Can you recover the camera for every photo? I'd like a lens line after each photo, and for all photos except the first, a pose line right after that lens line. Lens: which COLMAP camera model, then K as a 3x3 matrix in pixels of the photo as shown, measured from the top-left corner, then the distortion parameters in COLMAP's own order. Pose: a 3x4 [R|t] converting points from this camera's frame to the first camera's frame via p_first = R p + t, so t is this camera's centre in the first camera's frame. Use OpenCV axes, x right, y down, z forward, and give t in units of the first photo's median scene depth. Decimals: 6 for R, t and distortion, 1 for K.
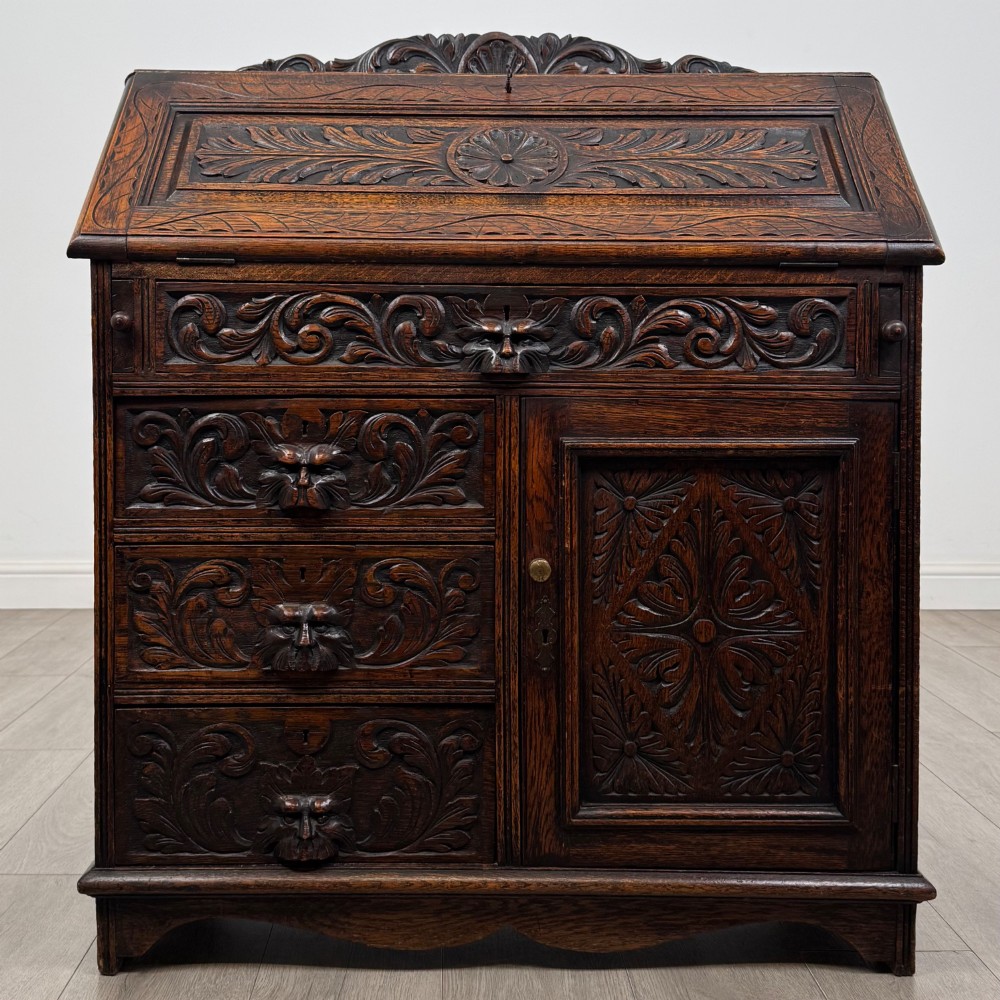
lens RADIAL K [[1550.6, 0, 488.3], [0, 1550.6, 444.0], [0, 0, 1]] dist [0.086781, 0.000000]
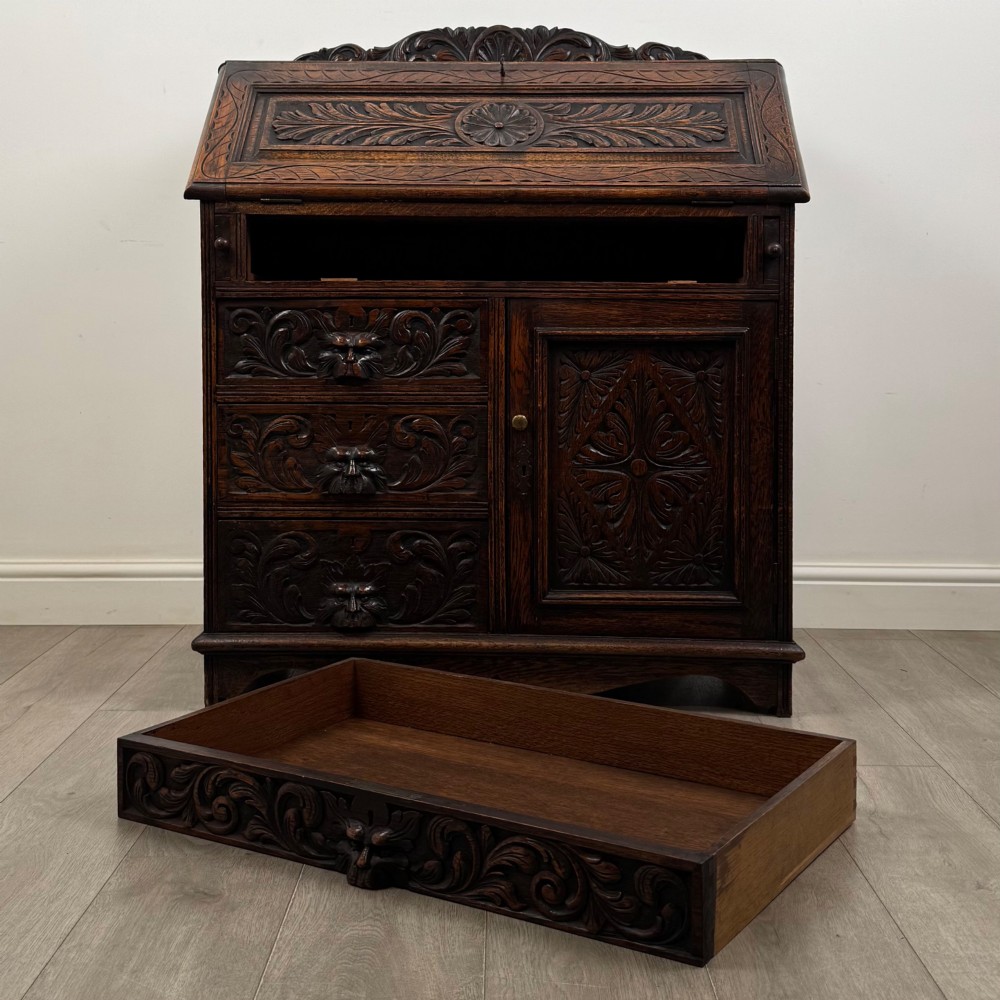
lens RADIAL K [[1684.9, 0, 499.6], [0, 1684.9, 429.0], [0, 0, 1]] dist [0.131976, 0.000000]
pose [[0.999583, 0.000770, -0.028865, 0.058496], [-0.000593, 0.999981, 0.006161, 0.077240], [0.028870, -0.006141, 0.999564, -0.512927]]
